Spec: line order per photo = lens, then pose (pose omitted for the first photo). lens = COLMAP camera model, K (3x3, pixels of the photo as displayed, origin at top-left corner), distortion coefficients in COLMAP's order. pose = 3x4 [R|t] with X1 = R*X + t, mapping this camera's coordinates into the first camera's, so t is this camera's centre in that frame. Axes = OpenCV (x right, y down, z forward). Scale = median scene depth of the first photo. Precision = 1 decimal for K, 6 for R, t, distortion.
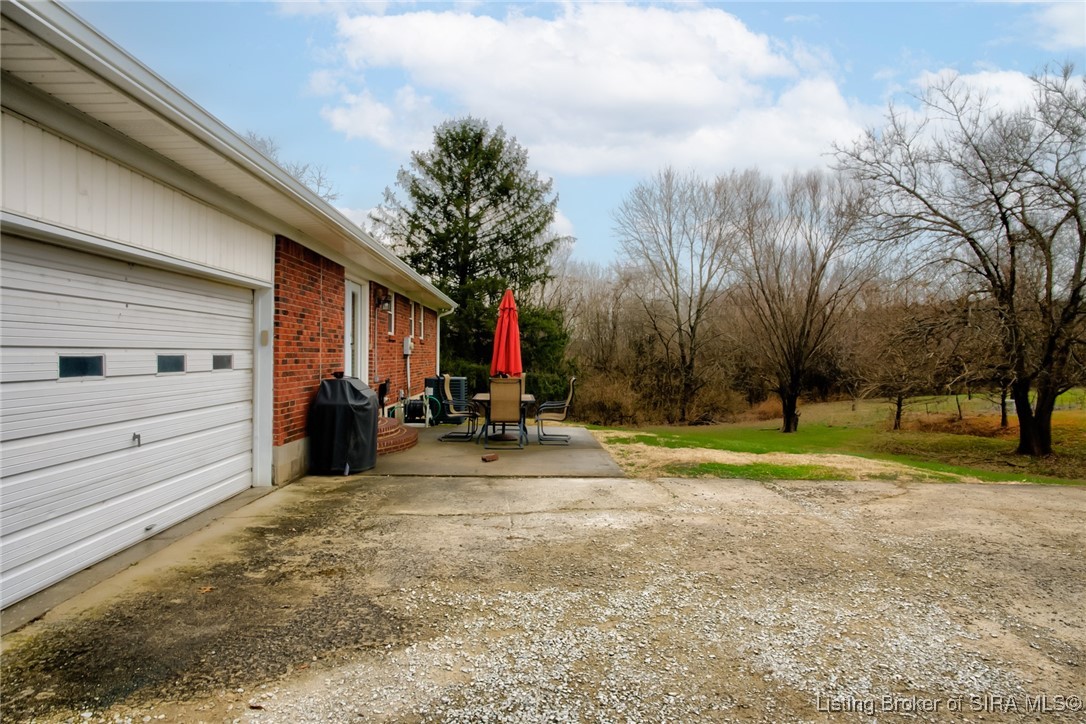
lens RADIAL K [[741.0, 0, 574.8], [0, 741.0, 341.7], [0, 0, 1]] dist [-0.019153, 0.015185]
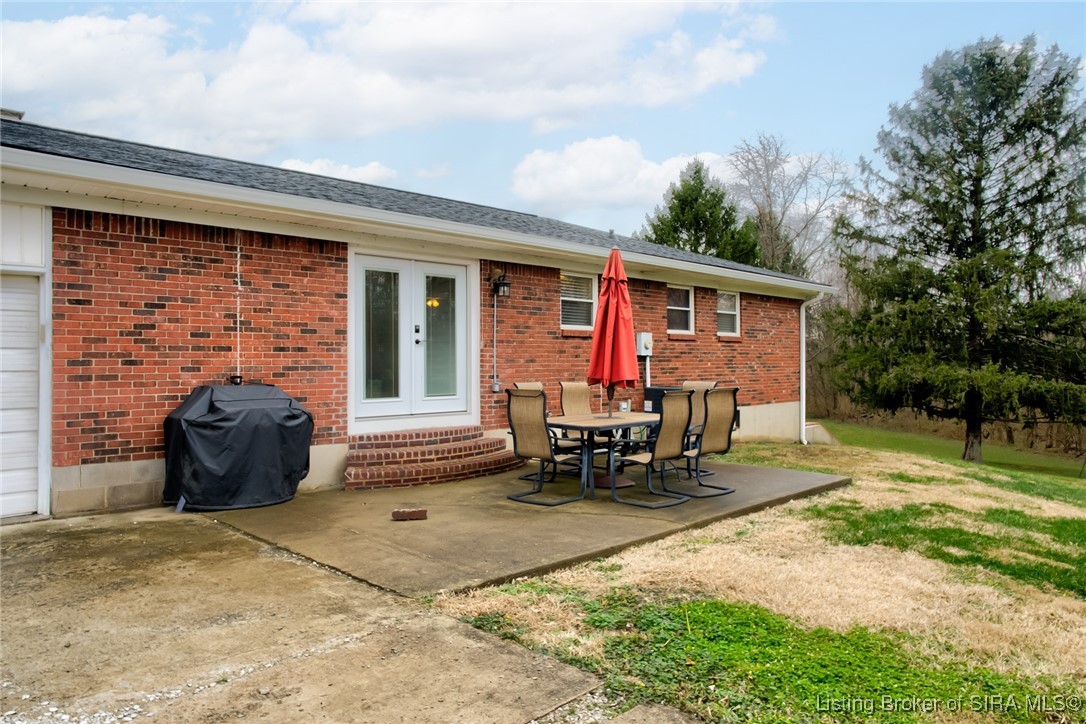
lens RADIAL K [[741.0, 0, 541.0], [0, 741.0, 361.1], [0, 0, 1]] dist [-0.019153, 0.015185]
pose [[0.664269, -0.010711, -0.747417, 0.271517], [0.021684, 0.999753, 0.004945, 0.016115], [0.747179, -0.019492, 0.664337, 0.416034]]
